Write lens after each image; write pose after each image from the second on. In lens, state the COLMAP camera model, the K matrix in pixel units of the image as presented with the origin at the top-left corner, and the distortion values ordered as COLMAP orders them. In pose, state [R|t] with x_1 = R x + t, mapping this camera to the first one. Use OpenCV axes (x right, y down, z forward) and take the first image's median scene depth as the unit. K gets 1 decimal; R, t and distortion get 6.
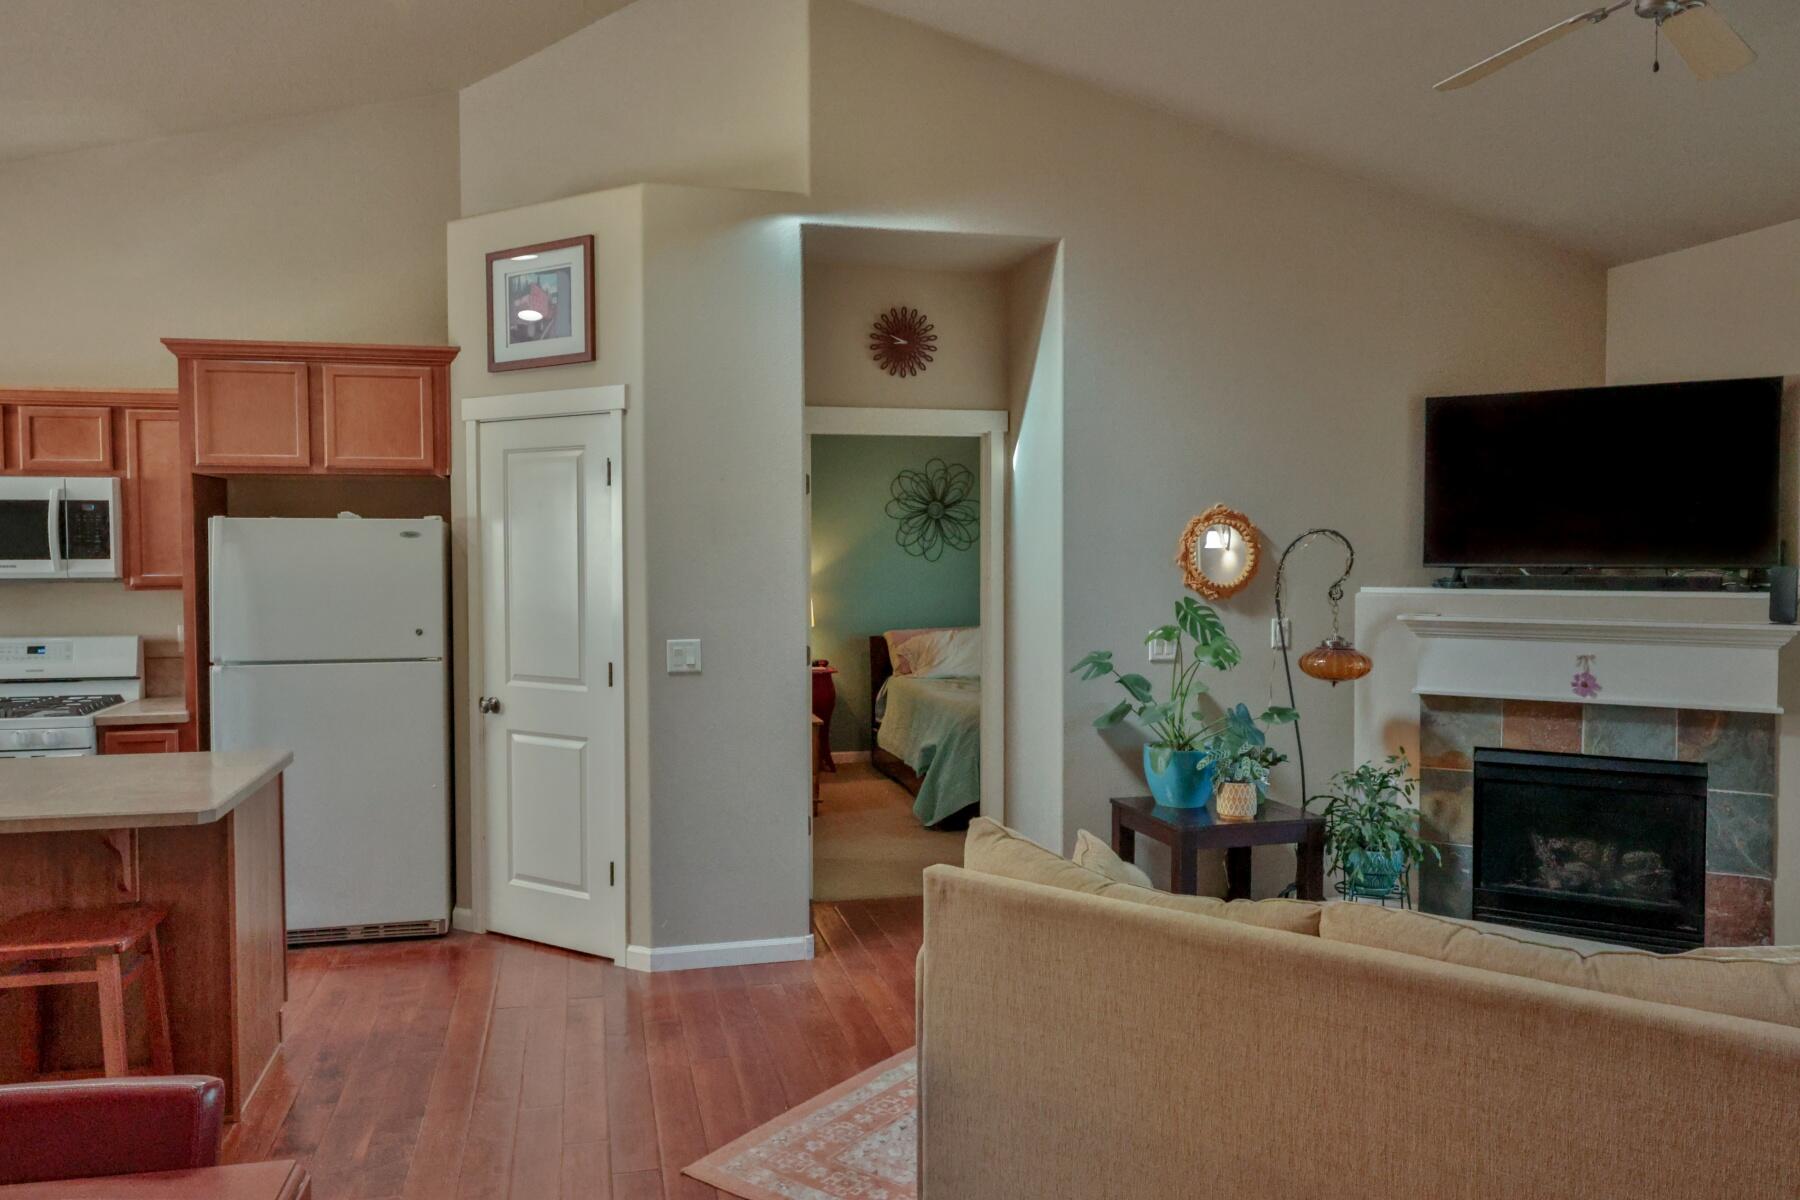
lens RADIAL K [[1282.3, 0, 894.0], [0, 1282.3, 595.0], [0, 0, 1]] dist [-0.004981, 0.001284]
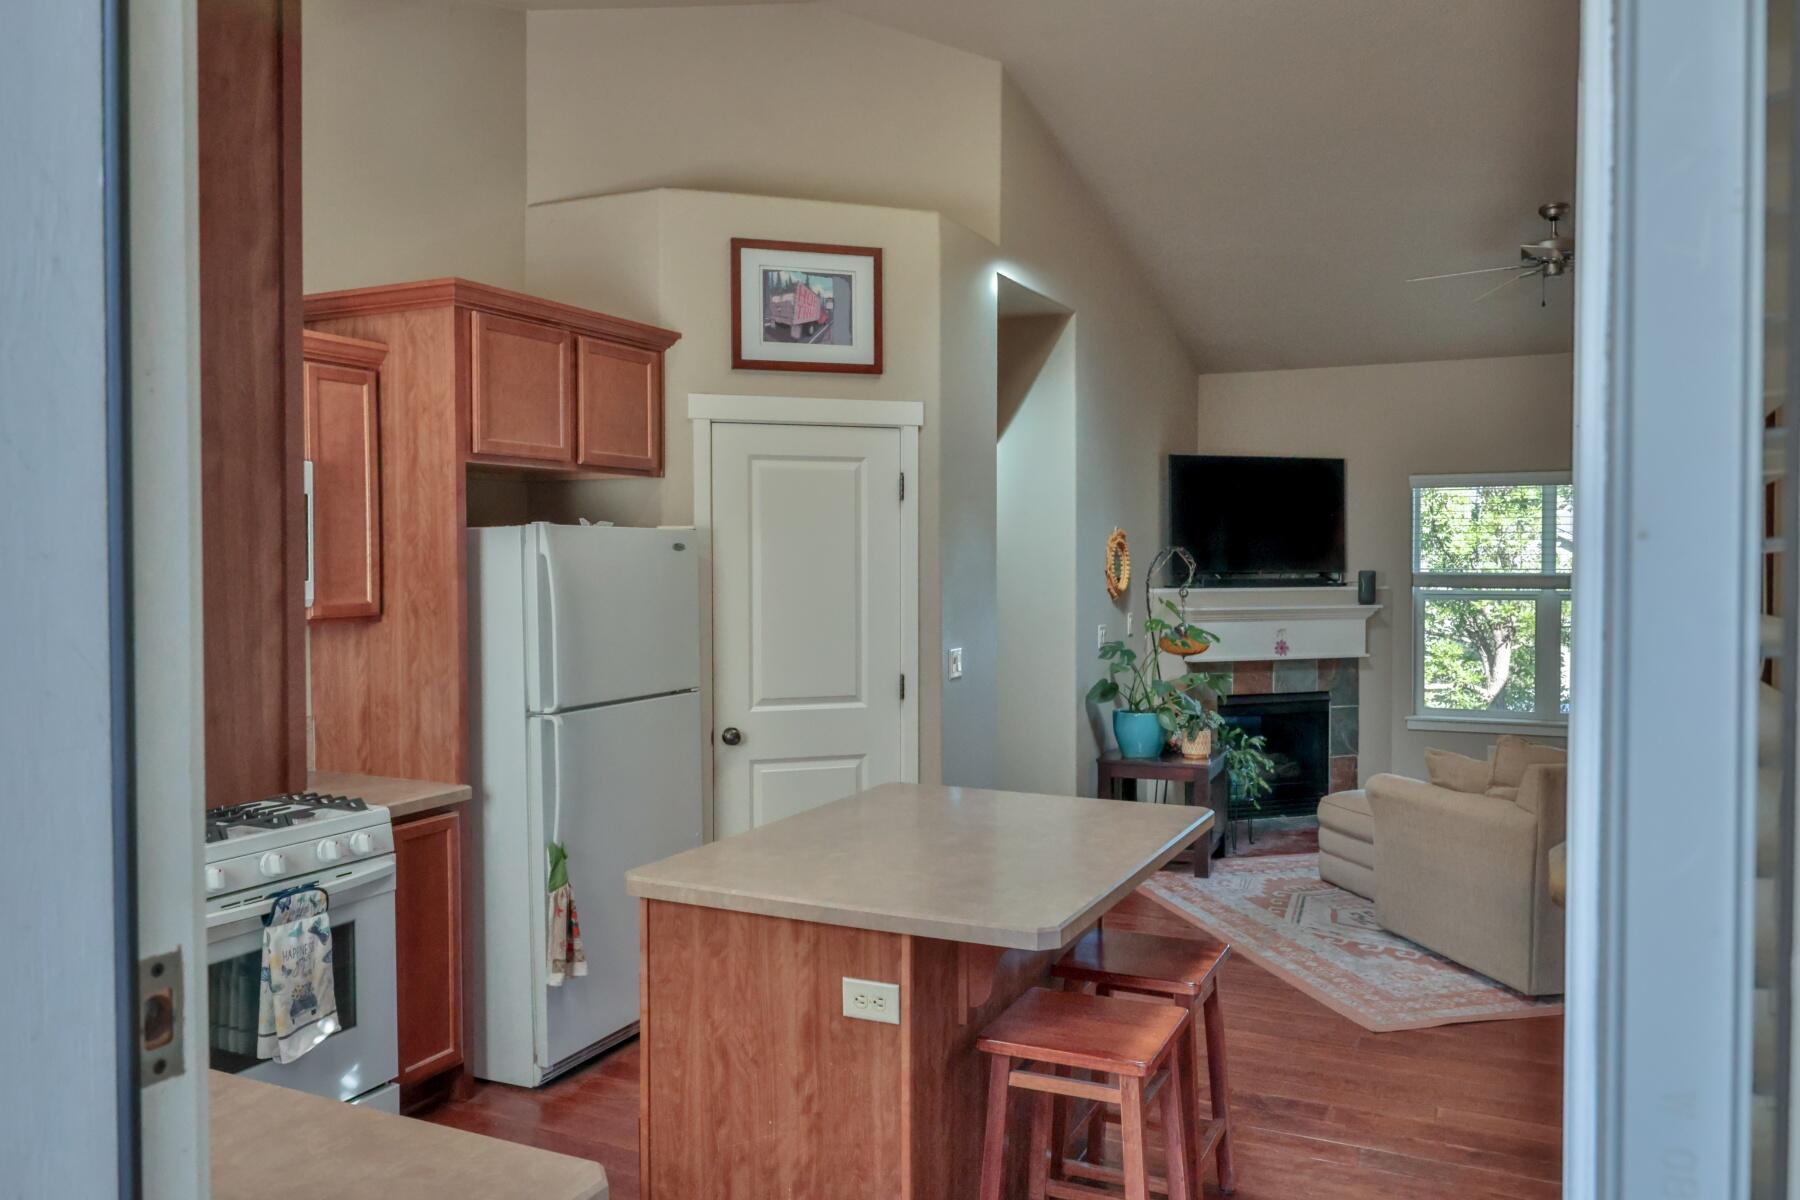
lens RADIAL K [[1328.7, 0, 900.0], [0, 1328.7, 600.0], [0, 0, 1]] dist [-0.004231, 0.000003]
pose [[0.638357, -0.024650, 0.769345, -0.969932], [0.030778, 0.999505, 0.006486, -0.012549], [-0.769125, 0.019539, 0.638800, 0.313003]]
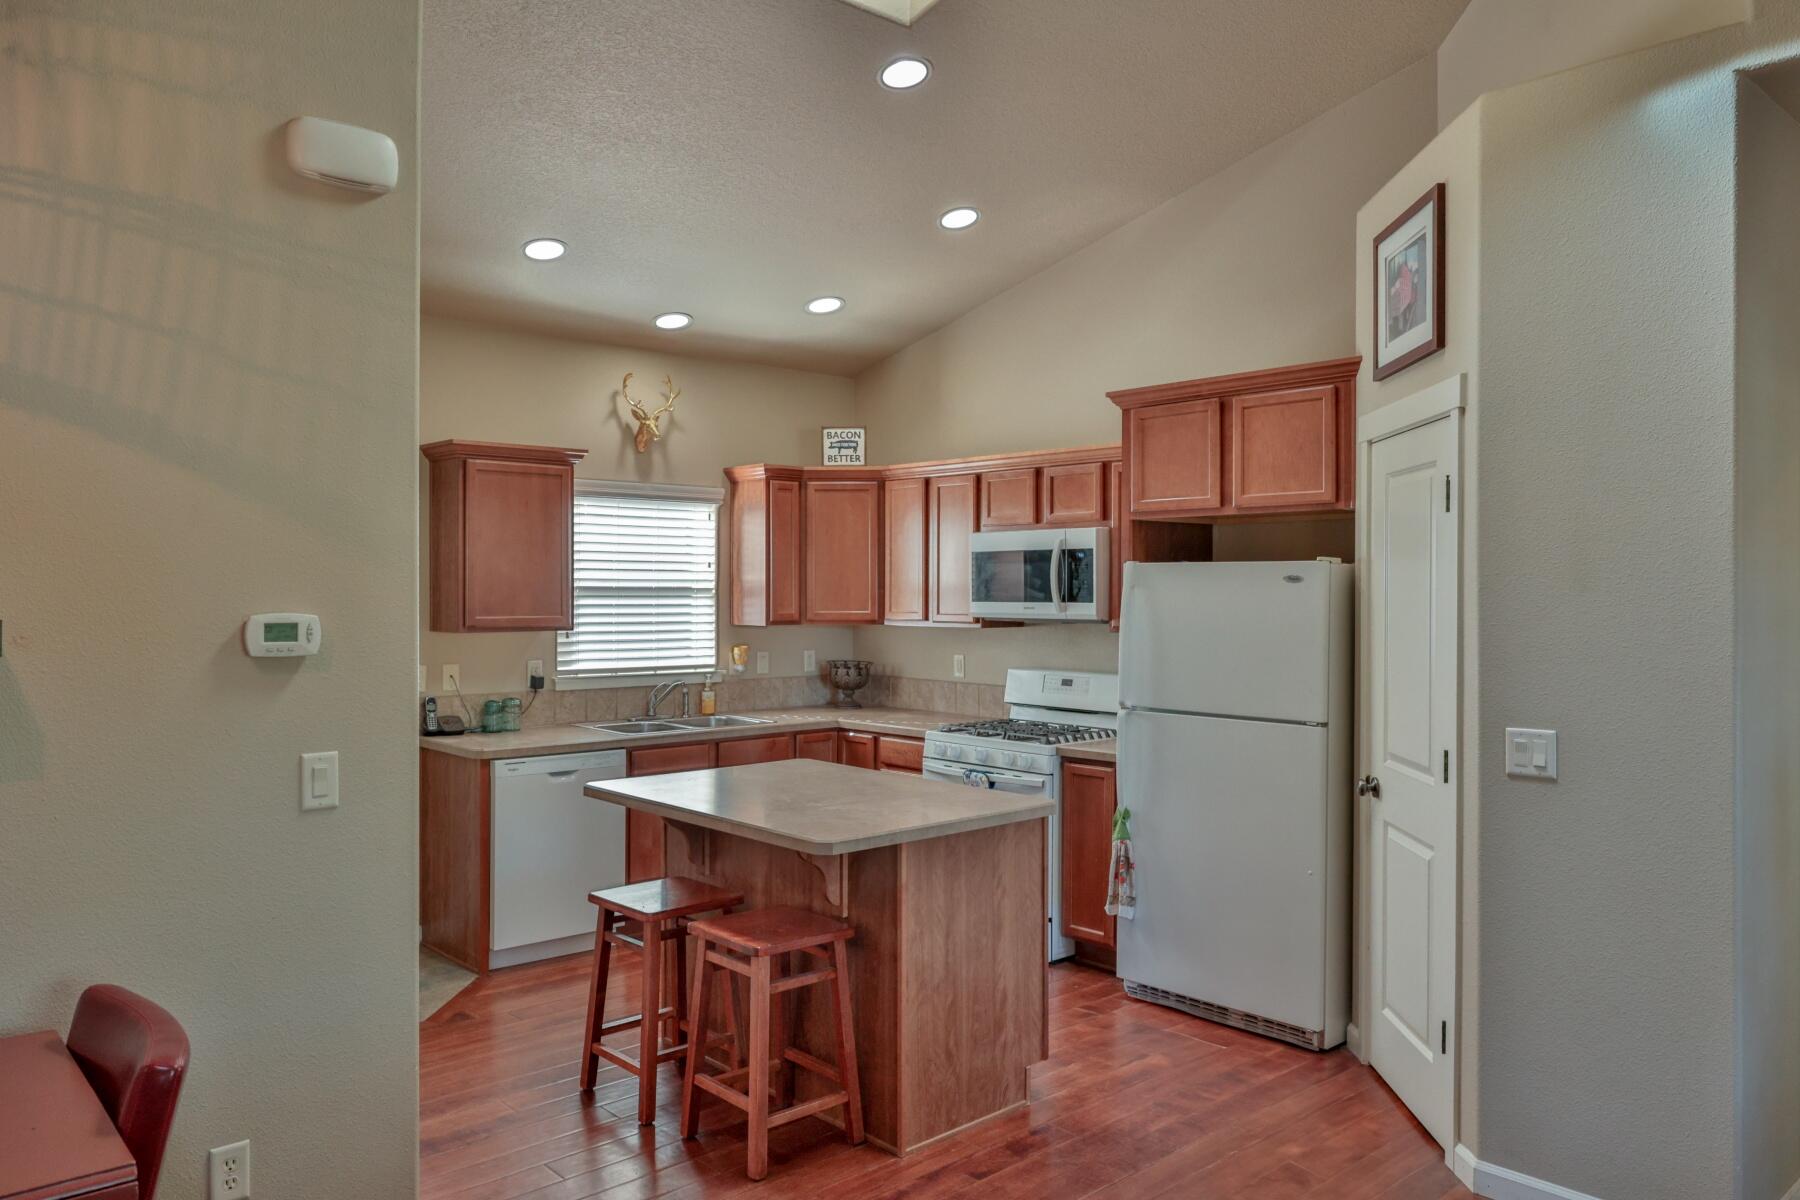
lens RADIAL K [[1282.3, 0, 894.0], [0, 1282.3, 595.0], [0, 0, 1]] dist [-0.004981, 0.001284]
pose [[0.474553, 0.007127, -0.880198, 0.263114], [-0.036815, 0.999253, -0.011758, -0.015793], [0.879457, 0.037985, 0.474461, 0.344120]]
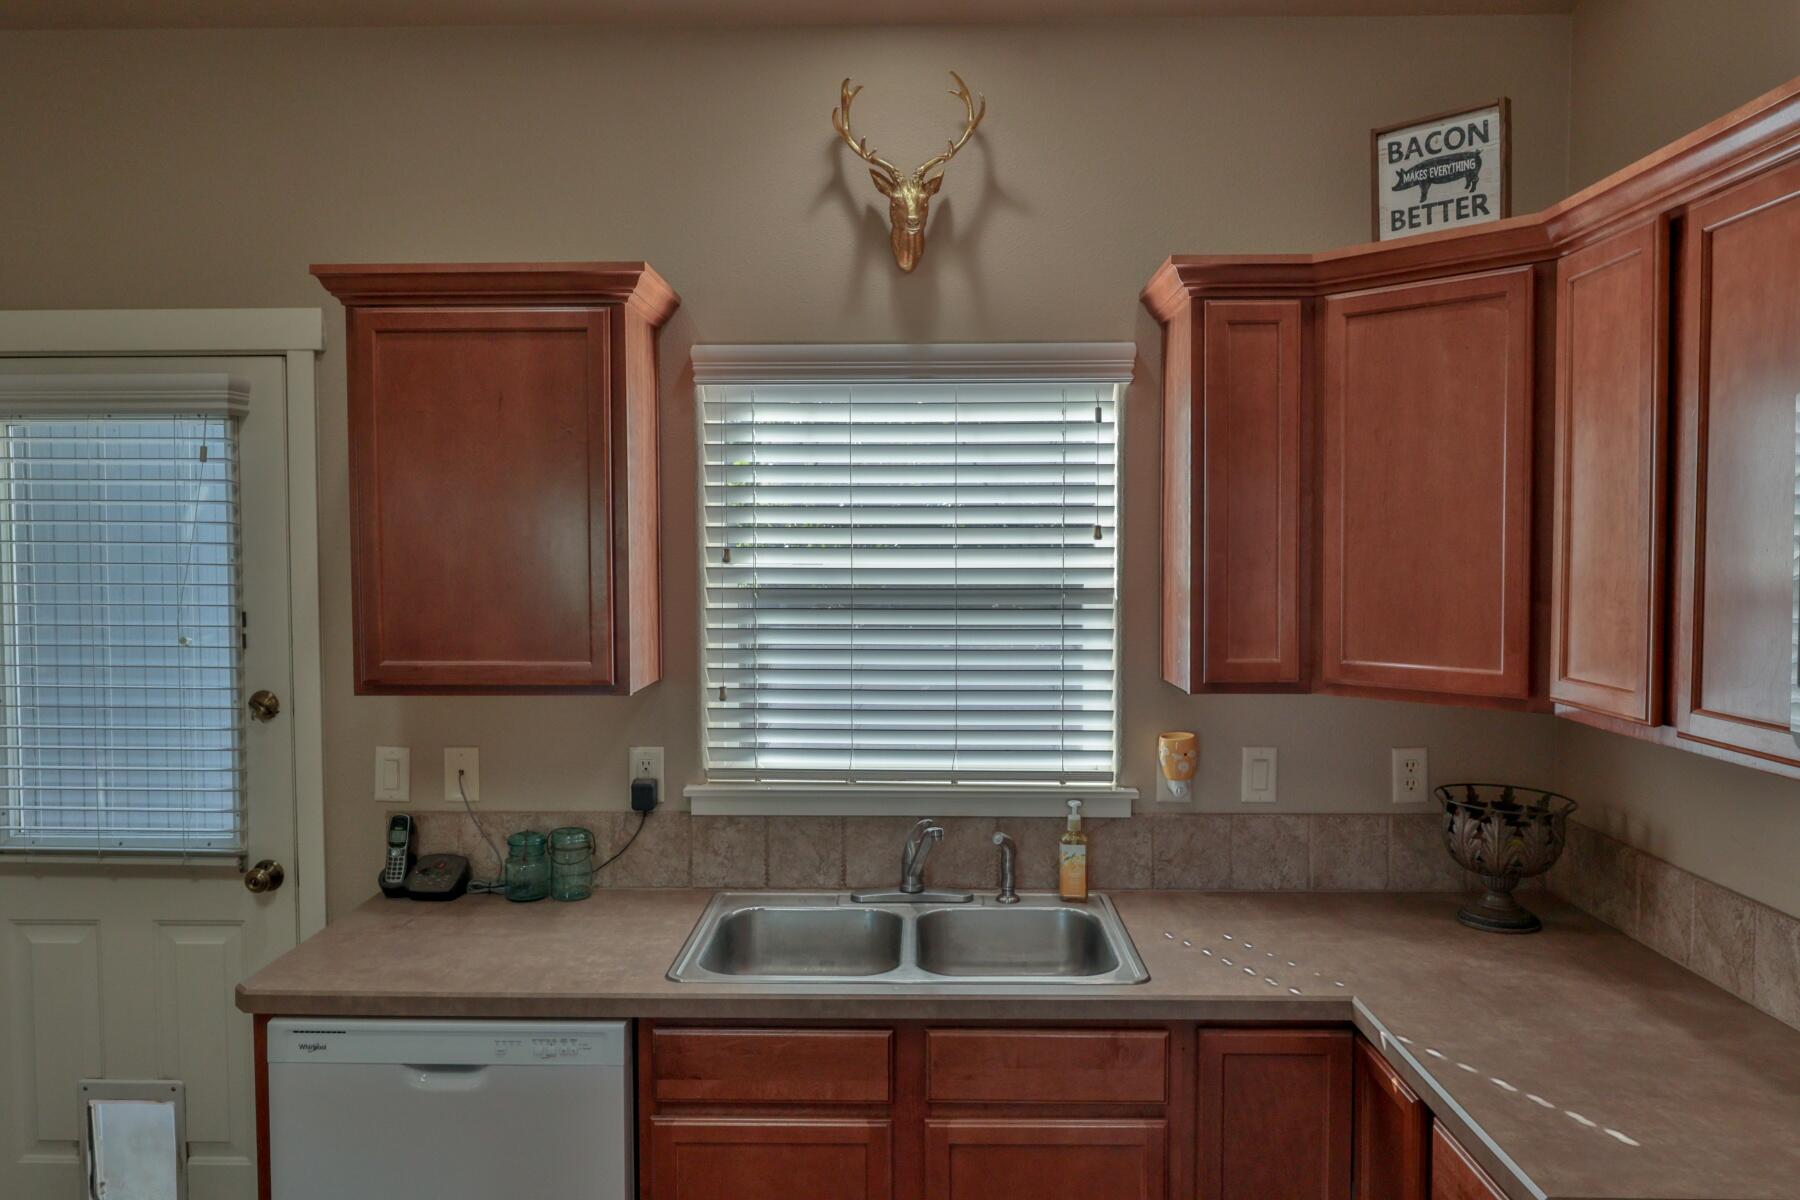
lens RADIAL K [[1282.3, 0, 894.0], [0, 1282.3, 595.0], [0, 0, 1]] dist [-0.004981, 0.001284]
pose [[-0.260024, 0.041196, -0.964723, -0.440756], [-0.034370, 0.998061, 0.051884, -0.053947], [0.964990, 0.046649, -0.258104, 0.858639]]
